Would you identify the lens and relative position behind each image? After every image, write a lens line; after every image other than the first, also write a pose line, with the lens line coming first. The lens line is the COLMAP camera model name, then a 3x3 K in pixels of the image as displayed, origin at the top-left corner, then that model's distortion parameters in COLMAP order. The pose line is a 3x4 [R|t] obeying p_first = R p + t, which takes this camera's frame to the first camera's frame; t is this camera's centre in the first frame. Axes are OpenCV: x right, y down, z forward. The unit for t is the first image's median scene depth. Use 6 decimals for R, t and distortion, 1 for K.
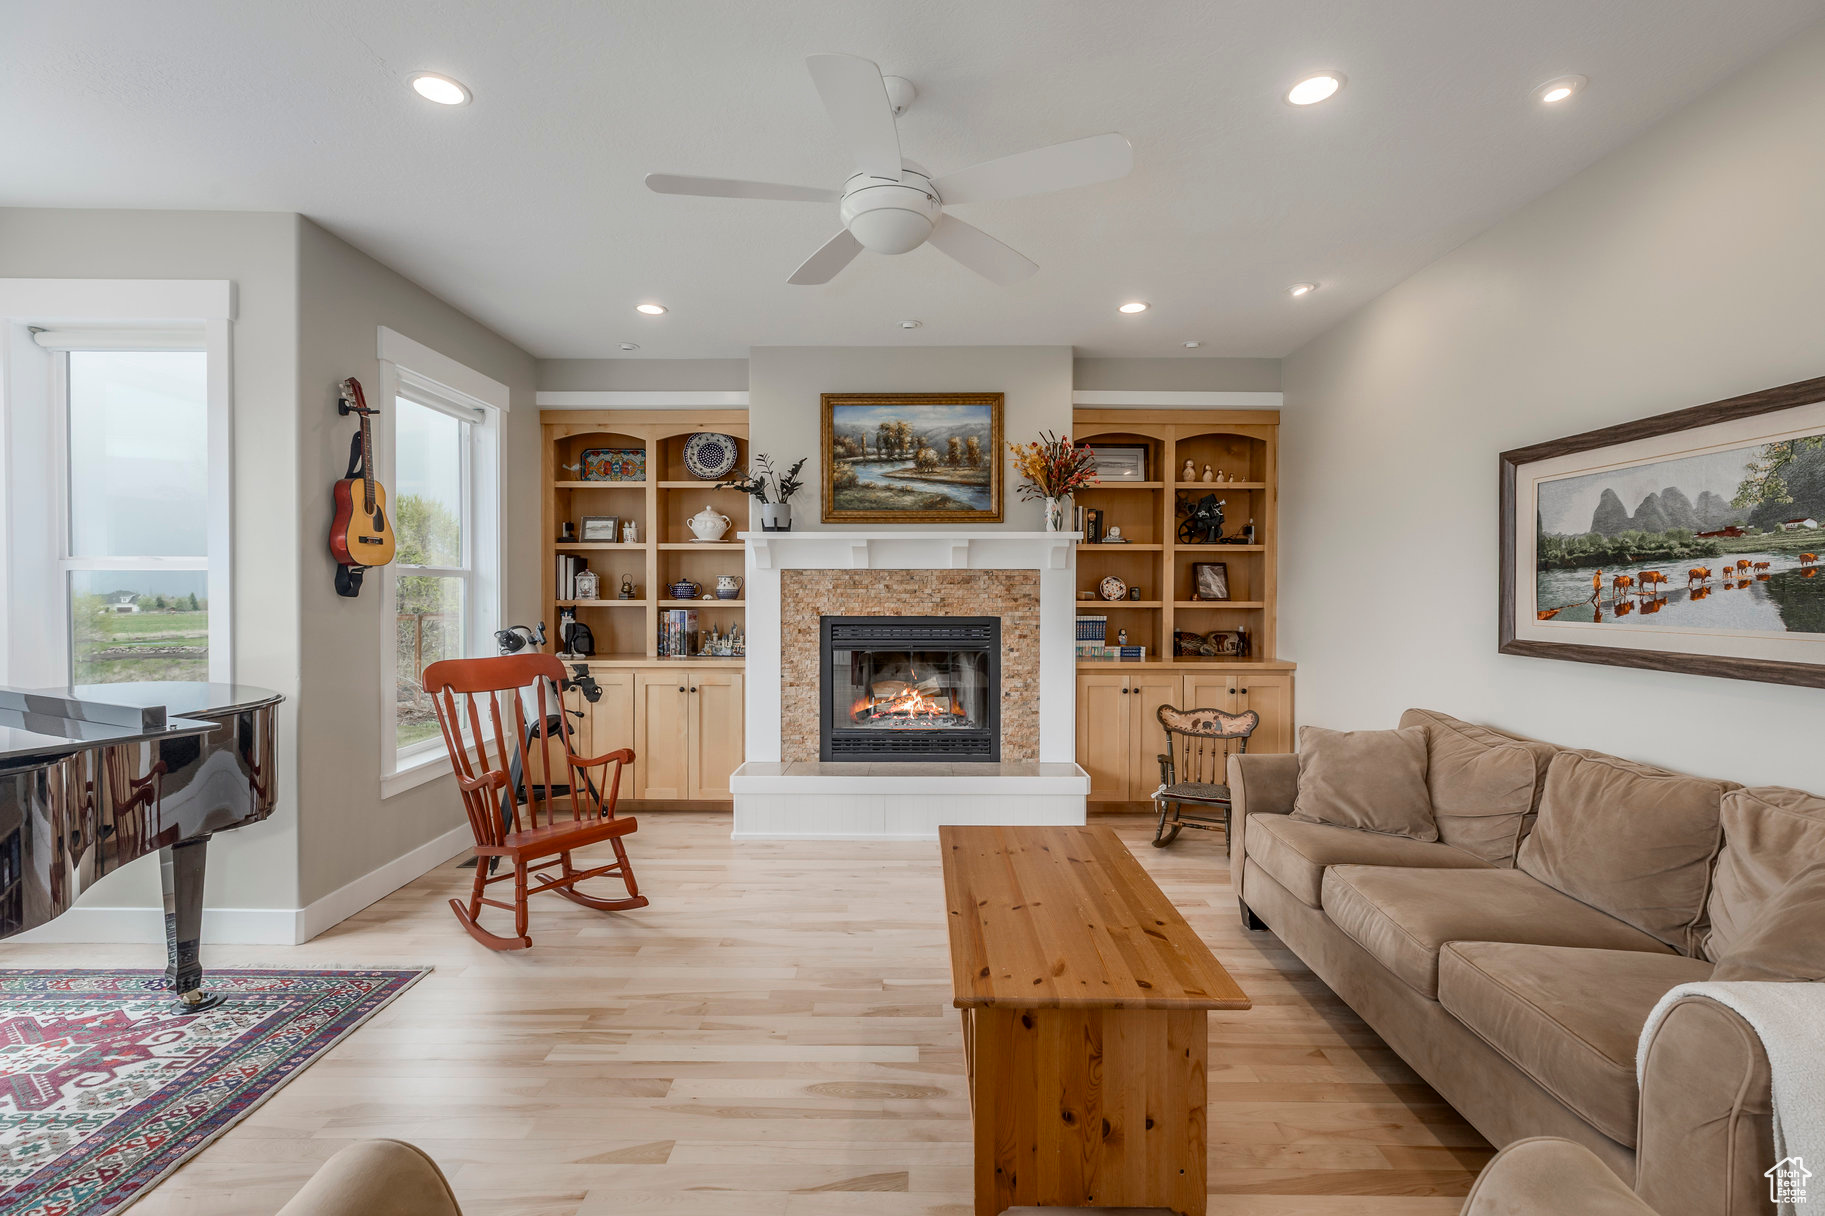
lens RADIAL K [[821.1, 0, 926.6], [0, 821.1, 599.4], [0, 0, 1]] dist [0.005960, 0.000389]
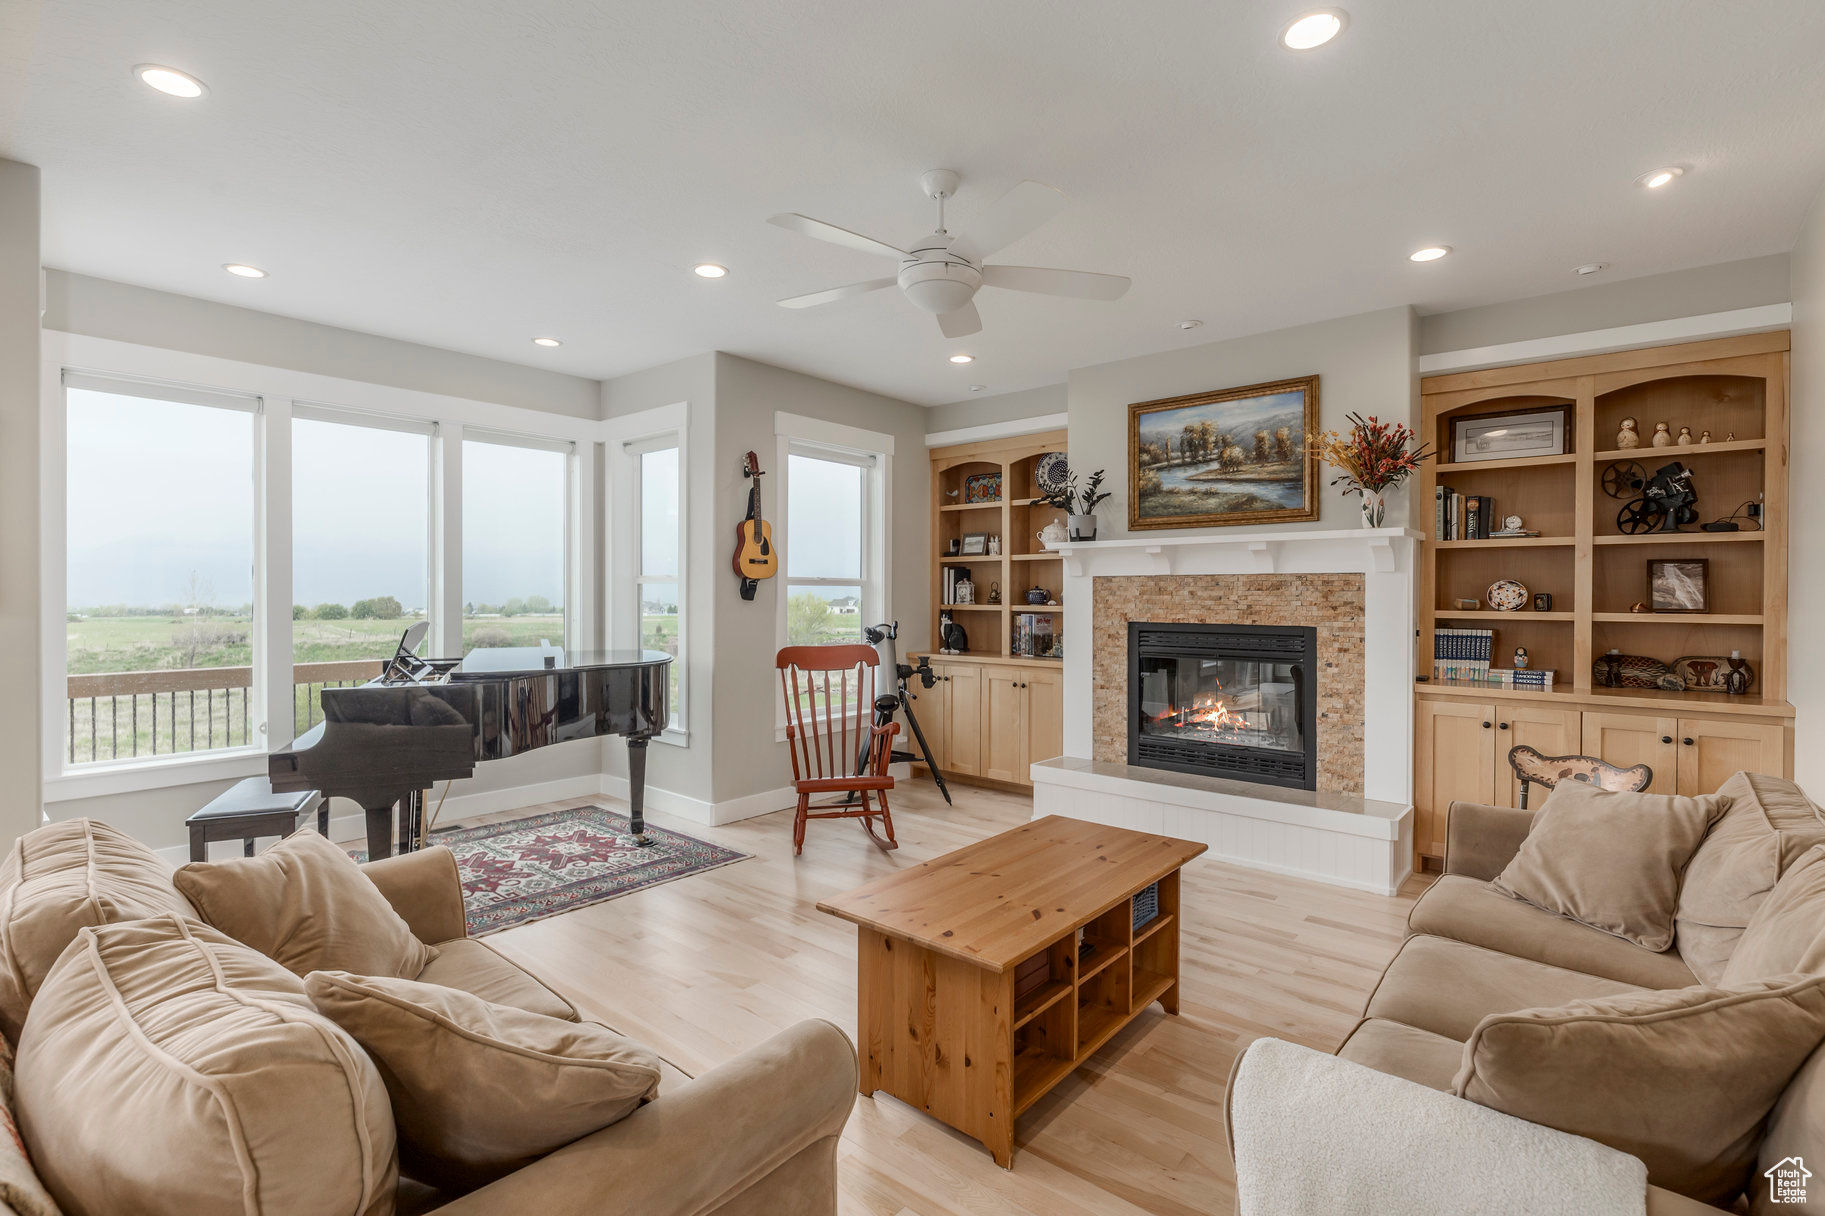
lens RADIAL K [[854.7, 0, 912.4], [0, 854.7, 599.4], [0, 0, 1]] dist [0.000027, 0.000283]
pose [[0.765752, 0.004418, -0.643121, 0.351708], [-0.010026, 0.999937, -0.005069, 0.000490], [0.643058, 0.010330, 0.765748, 0.012632]]
